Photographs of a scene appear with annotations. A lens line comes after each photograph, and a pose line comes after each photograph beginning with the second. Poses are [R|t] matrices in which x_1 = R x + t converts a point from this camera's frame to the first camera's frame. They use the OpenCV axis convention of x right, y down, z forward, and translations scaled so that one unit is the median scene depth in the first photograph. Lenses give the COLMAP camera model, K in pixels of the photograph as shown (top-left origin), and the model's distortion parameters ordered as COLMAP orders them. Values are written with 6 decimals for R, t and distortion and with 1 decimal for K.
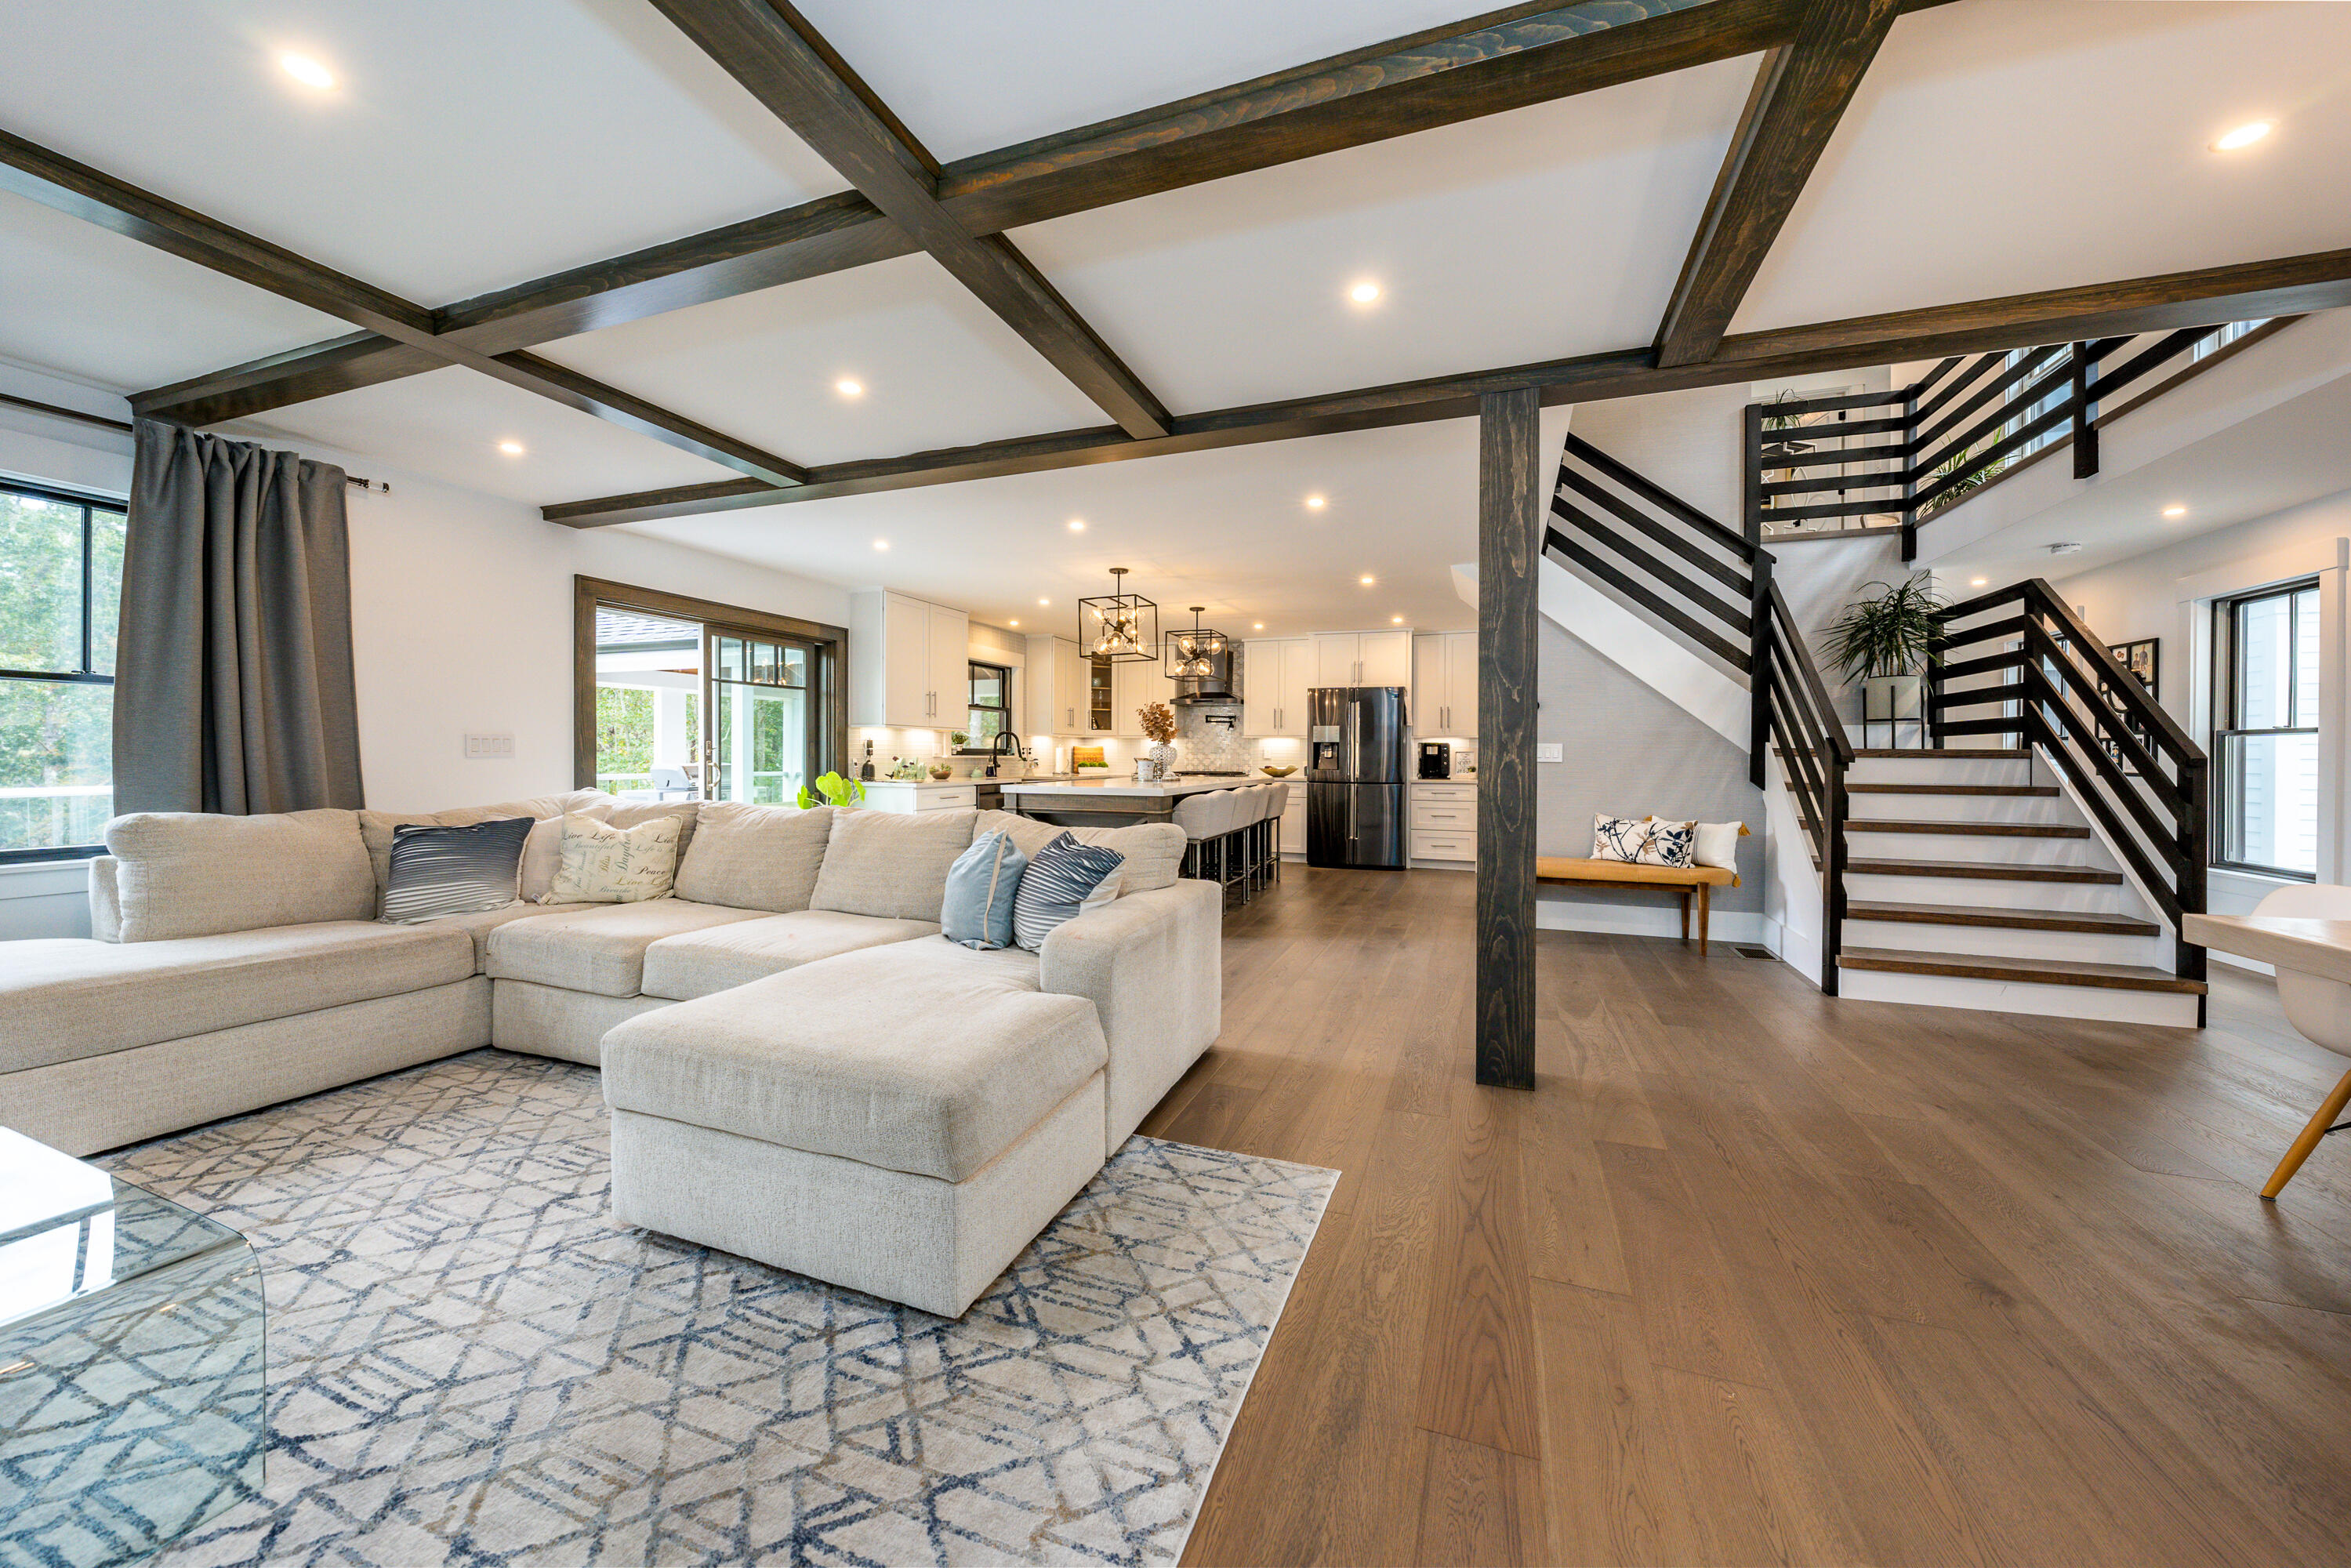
lens RADIAL K [[806.2, 0, 1175.3], [0, 806.2, 757.0], [0, 0, 1]] dist [0.001471, -0.000192]
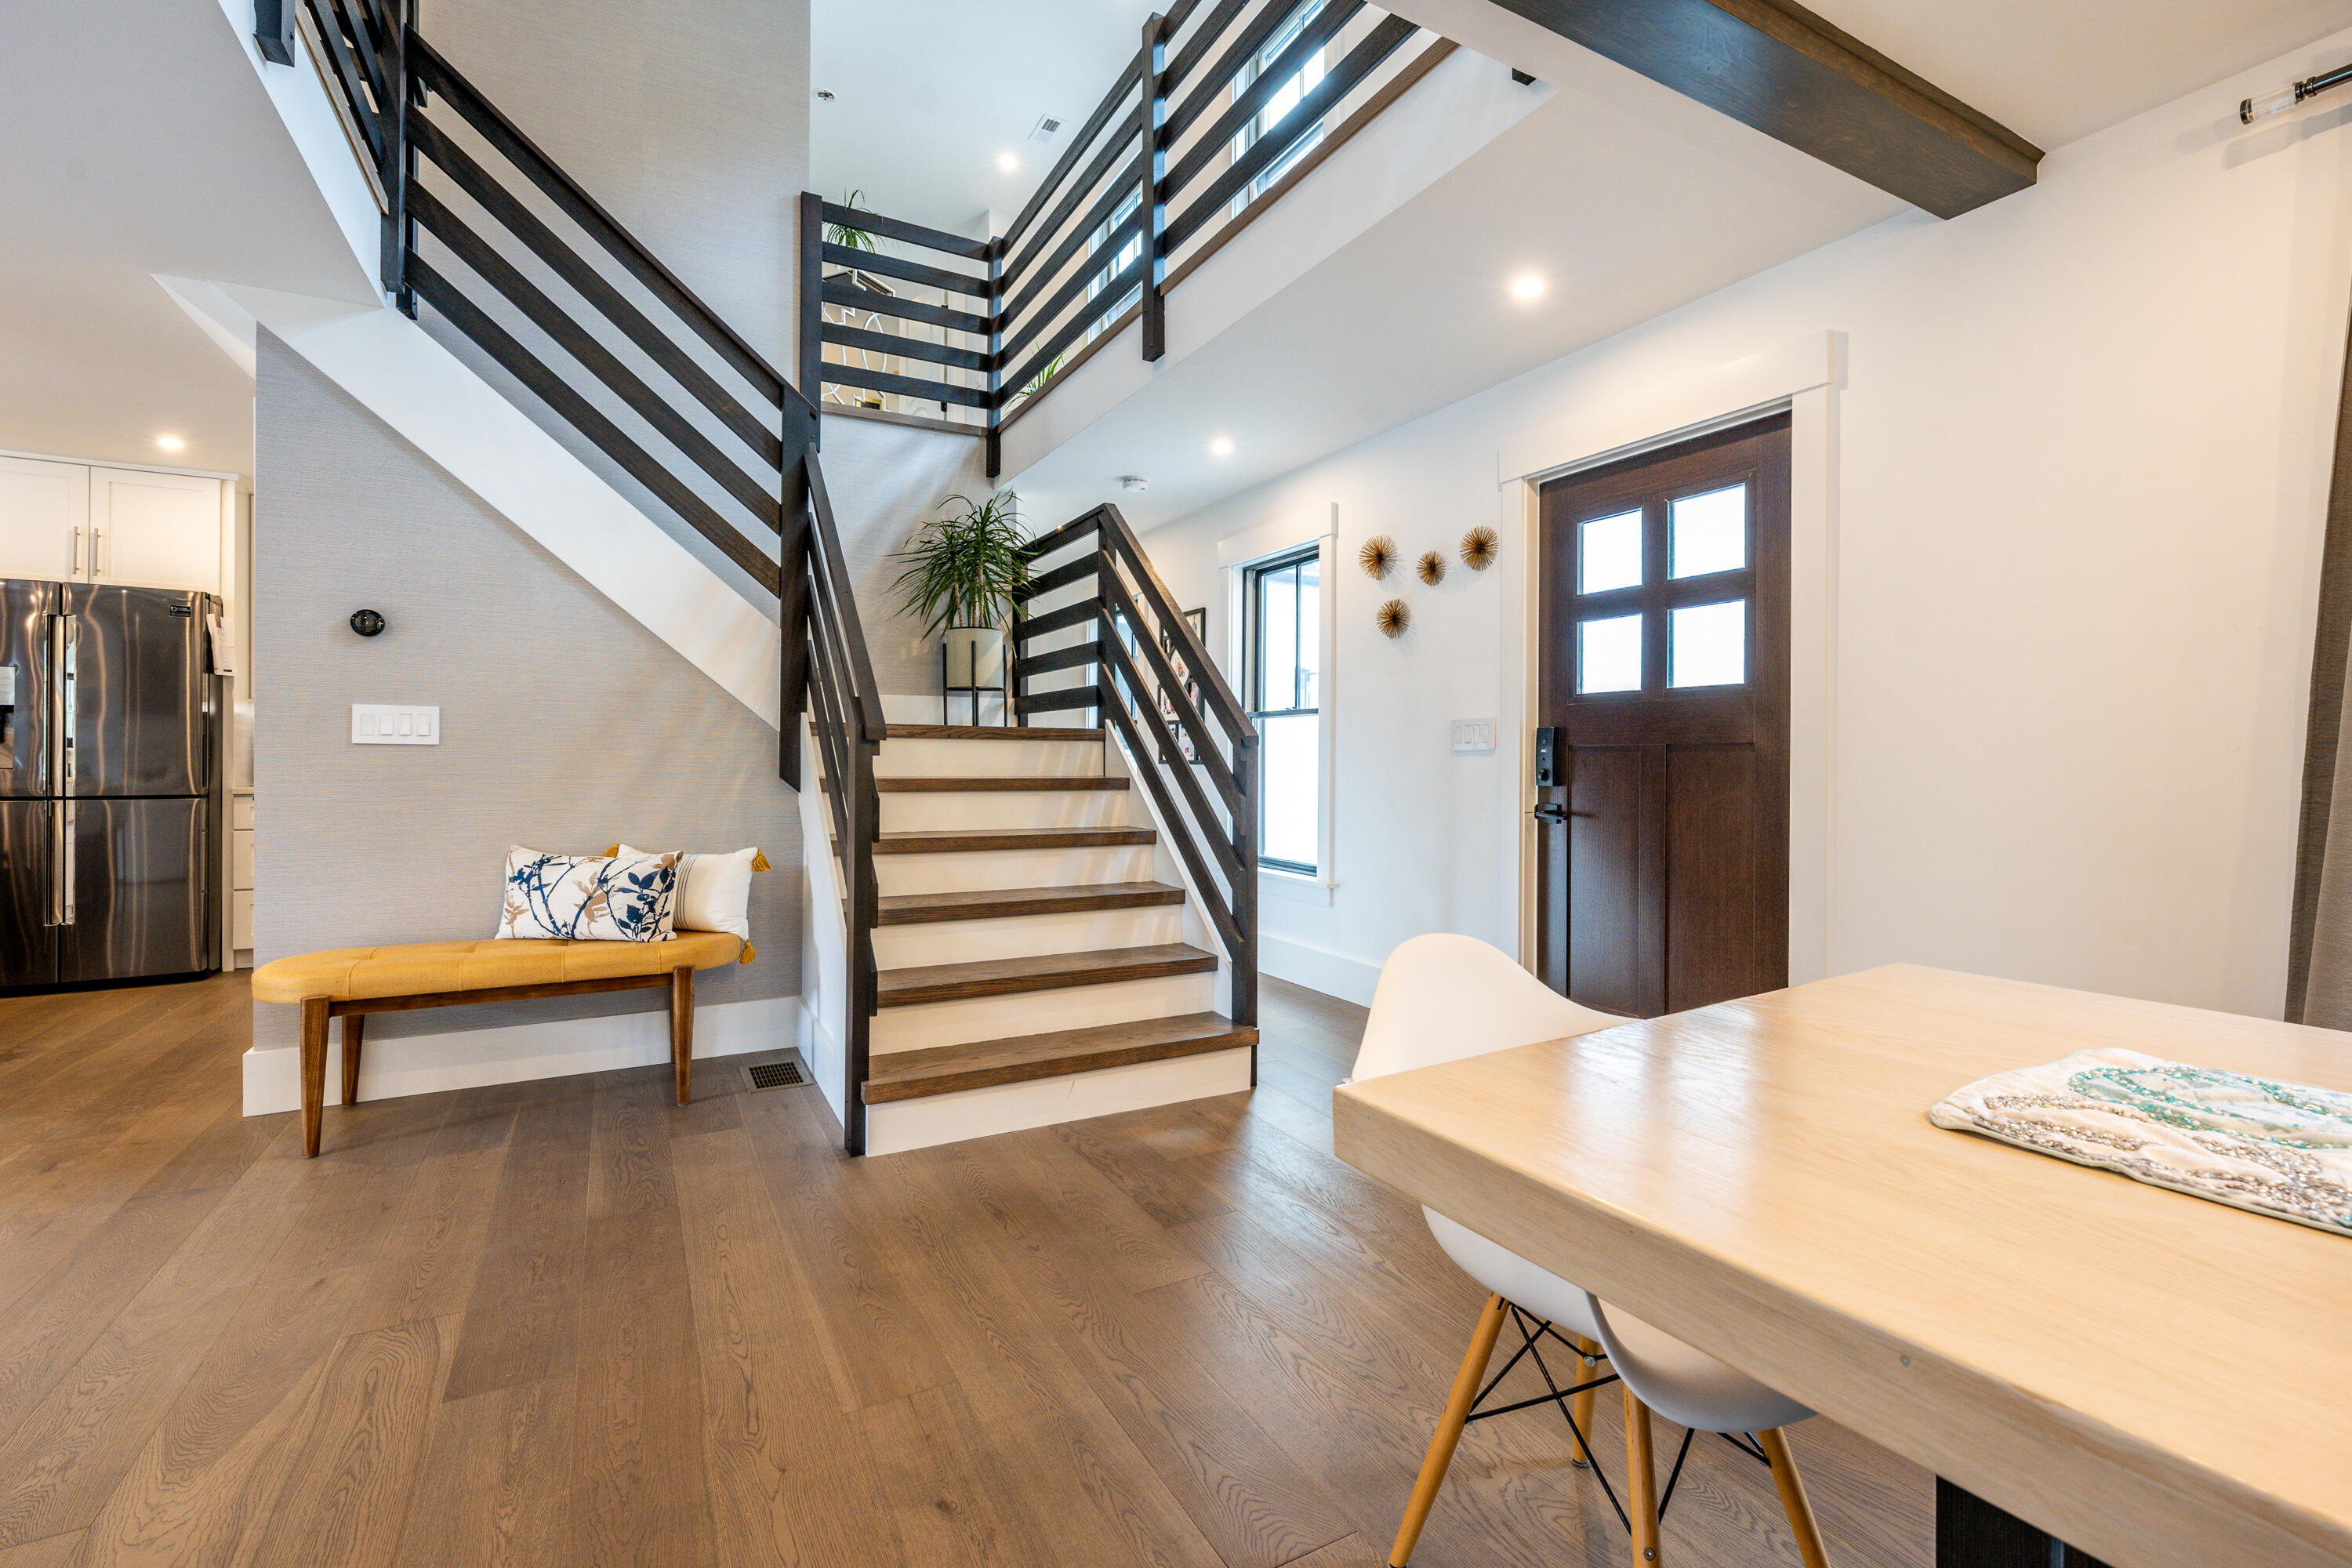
lens RADIAL K [[1023.0, 0, 1185.6], [0, 1023.0, 774.4], [0, 0, 1]] dist [-0.000768, -0.000177]
pose [[0.635421, -0.016028, 0.771999, 0.334752], [-0.000849, 0.999769, 0.021456, 0.011982], [-0.772165, -0.014289, 0.635261, 0.302255]]
